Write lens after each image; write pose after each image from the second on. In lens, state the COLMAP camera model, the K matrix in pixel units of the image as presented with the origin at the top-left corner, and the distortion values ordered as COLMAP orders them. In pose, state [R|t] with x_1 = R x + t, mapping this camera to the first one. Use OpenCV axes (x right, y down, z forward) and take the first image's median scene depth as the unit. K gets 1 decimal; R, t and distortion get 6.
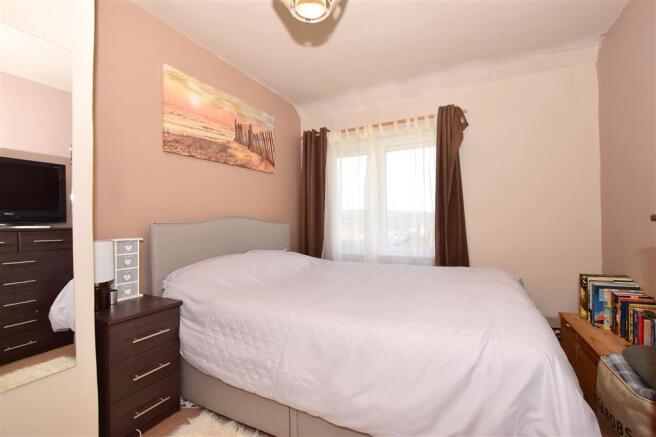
lens RADIAL K [[293.3, 0, 328.0], [0, 293.3, 218.5], [0, 0, 1]] dist [-0.012897, 0.000543]
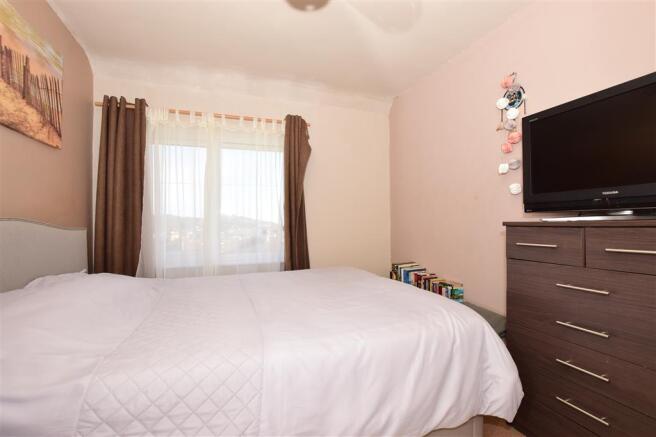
lens RADIAL K [[293.3, 0, 328.0], [0, 293.3, 218.5], [0, 0, 1]] dist [-0.012897, 0.000543]
pose [[0.685110, 0.014891, 0.728288, -0.250303], [-0.003741, 0.999850, -0.016925, 0.000208], [-0.728430, 0.008871, 0.685062, 0.181068]]
